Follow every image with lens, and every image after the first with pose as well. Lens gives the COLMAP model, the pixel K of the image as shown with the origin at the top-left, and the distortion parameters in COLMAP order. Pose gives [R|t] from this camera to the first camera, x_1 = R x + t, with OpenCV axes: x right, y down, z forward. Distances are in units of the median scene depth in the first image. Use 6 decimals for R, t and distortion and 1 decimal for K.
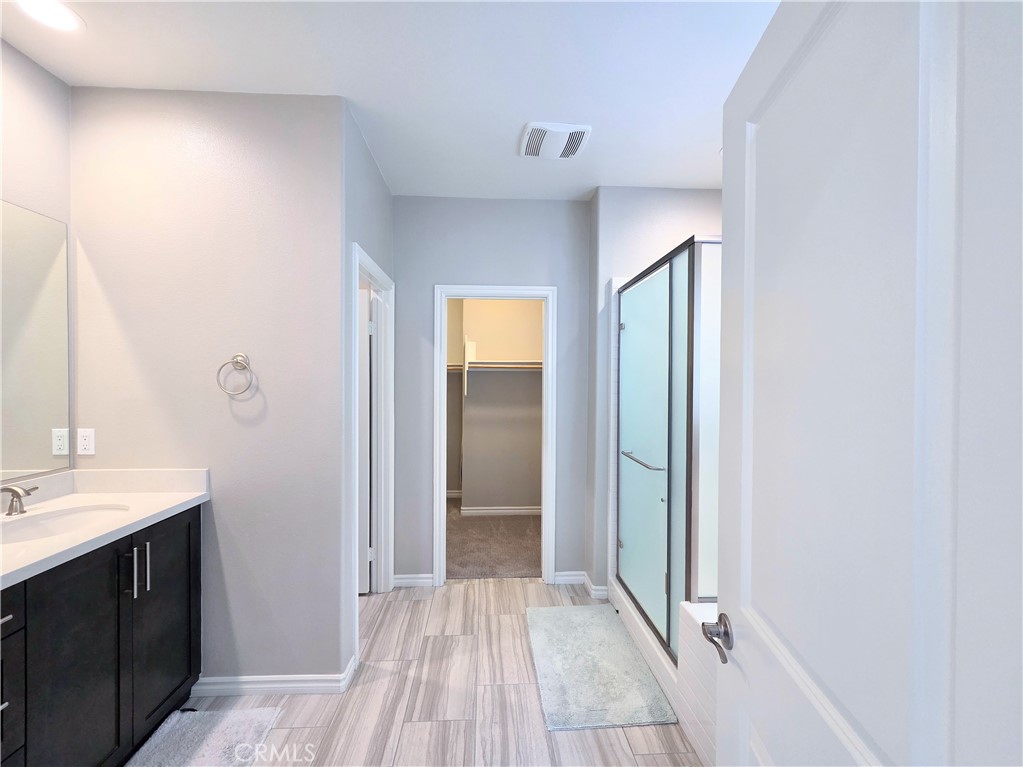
lens RADIAL K [[422.2, 0, 509.8], [0, 422.2, 387.2], [0, 0, 1]] dist [0.000741, 0.003397]
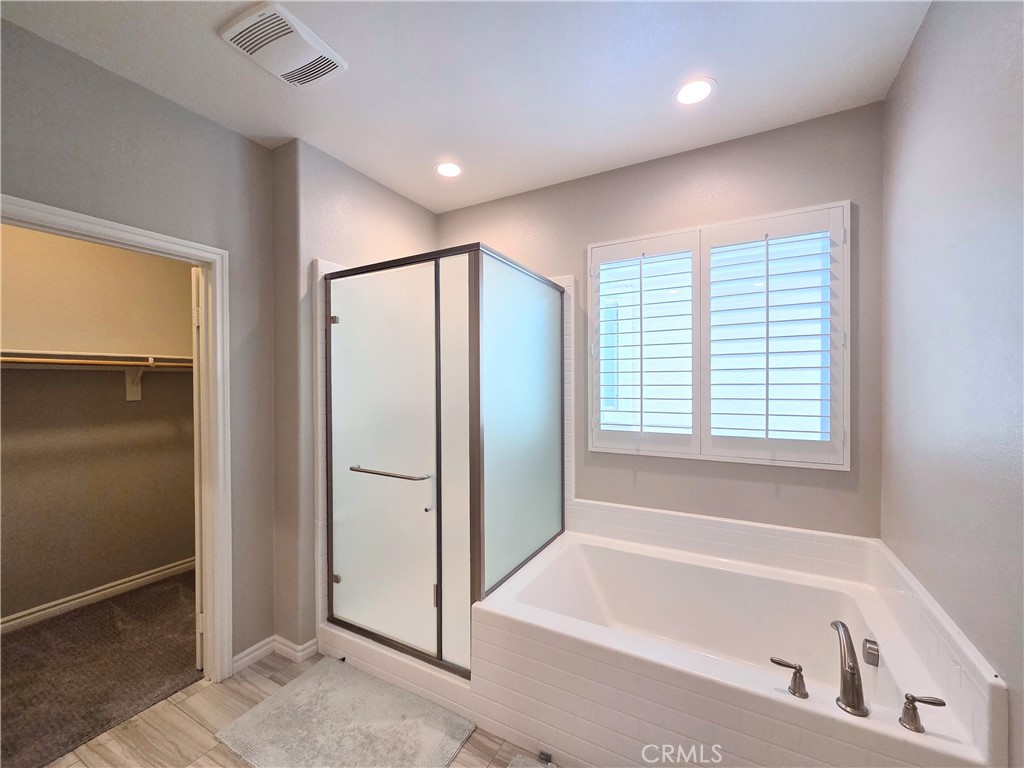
lens RADIAL K [[422.6, 0, 510.3], [0, 422.6, 387.7], [0, 0, 1]] dist [0.000741, 0.003397]
pose [[0.540889, -0.017668, 0.840908, -0.352068], [0.018527, 0.999787, 0.009089, -0.014288], [-0.840890, 0.010663, 0.541101, 0.349375]]
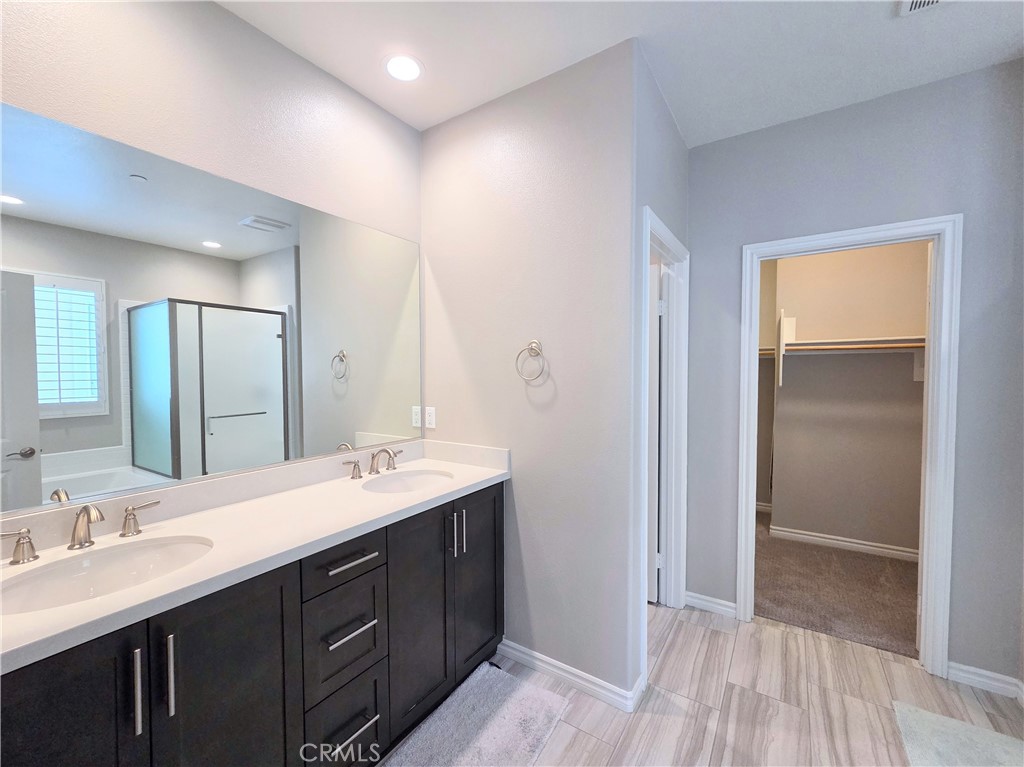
lens RADIAL K [[420.9, 0, 499.7], [0, 420.9, 387.0], [0, 0, 1]] dist [-0.000743, 0.000009]
pose [[0.784937, 0.011787, -0.619463, -0.059816], [0.000147, 0.999815, 0.019210, 0.011814], [0.619575, -0.015169, 0.784791, 0.123463]]
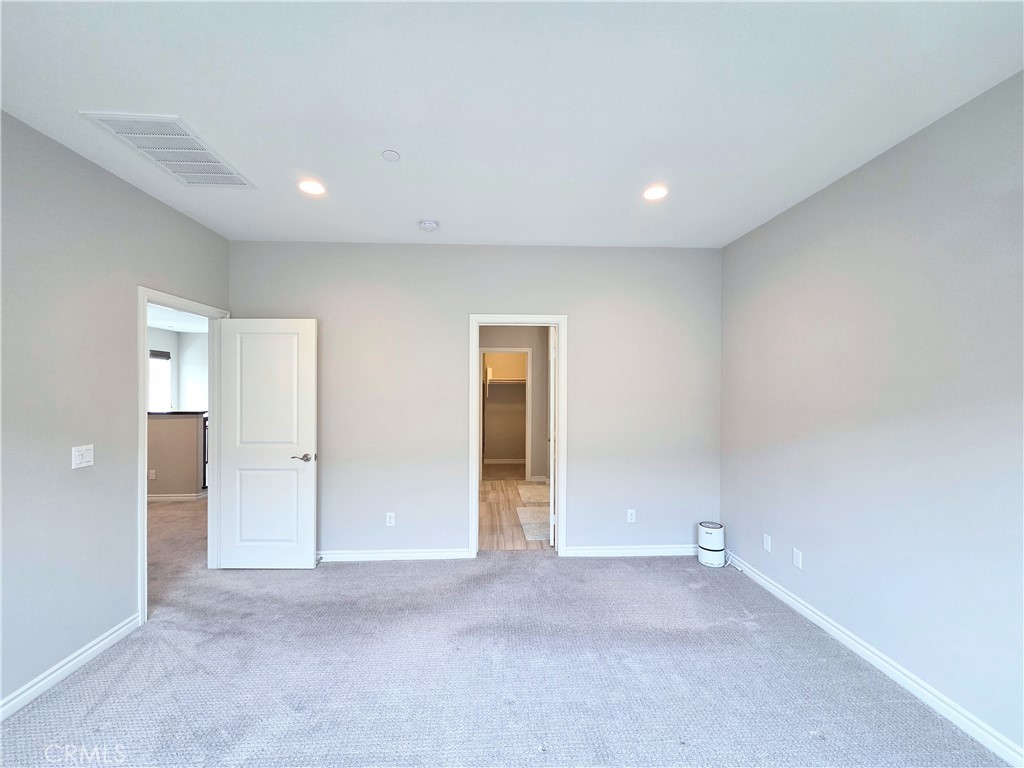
lens RADIAL K [[422.6, 0, 510.3], [0, 422.6, 387.7], [0, 0, 1]] dist [0.000741, 0.003397]
pose [[0.999996, -0.001661, -0.002244, 0.004614], [0.001638, 0.999946, -0.010238, -0.009361], [0.002261, 0.010234, 0.999945, -1.854449]]
